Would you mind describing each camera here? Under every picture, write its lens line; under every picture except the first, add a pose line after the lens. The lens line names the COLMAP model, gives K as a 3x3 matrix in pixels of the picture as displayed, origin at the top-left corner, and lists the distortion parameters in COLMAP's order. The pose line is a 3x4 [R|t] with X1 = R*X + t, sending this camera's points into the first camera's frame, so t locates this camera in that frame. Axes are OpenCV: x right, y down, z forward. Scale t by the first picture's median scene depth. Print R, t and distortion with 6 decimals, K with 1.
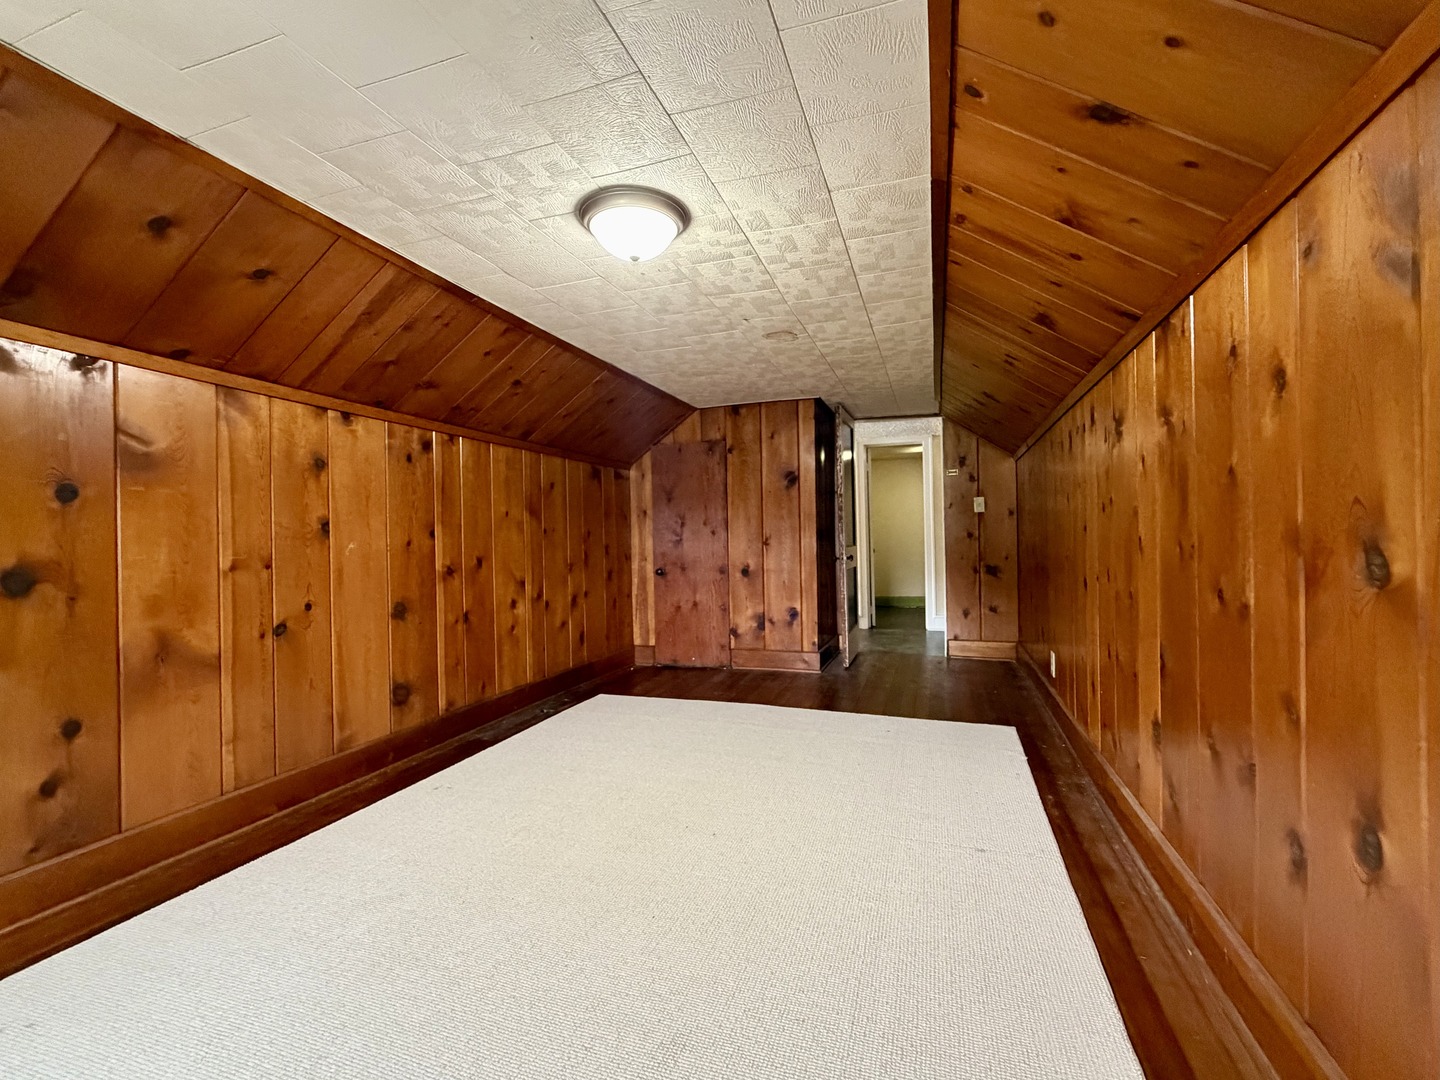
lens RADIAL K [[590.4, 0, 720.0], [0, 590.4, 540.0], [0, 0, 1]] dist [-0.000208, -0.000020]
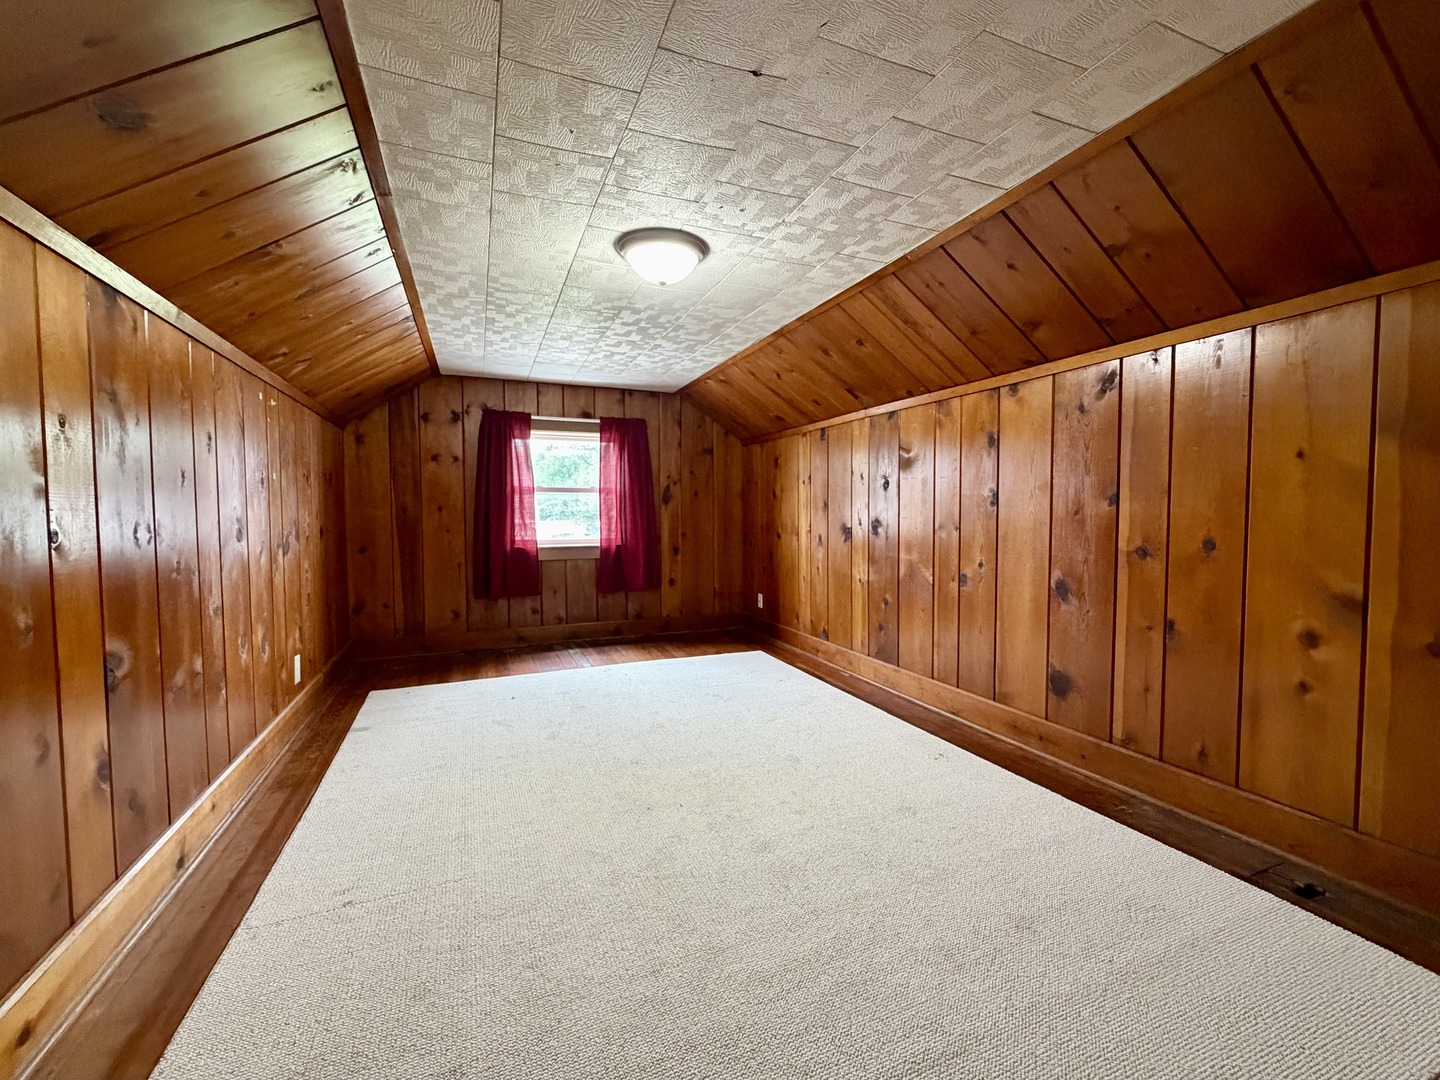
lens RADIAL K [[590.4, 0, 720.0], [0, 590.4, 540.0], [0, 0, 1]] dist [-0.000208, -0.000020]
pose [[-0.735652, 0.034188, -0.676496, 0.400313], [0.001520, 0.998806, 0.048823, 0.004464], [0.677358, 0.034888, -0.734826, 1.259860]]
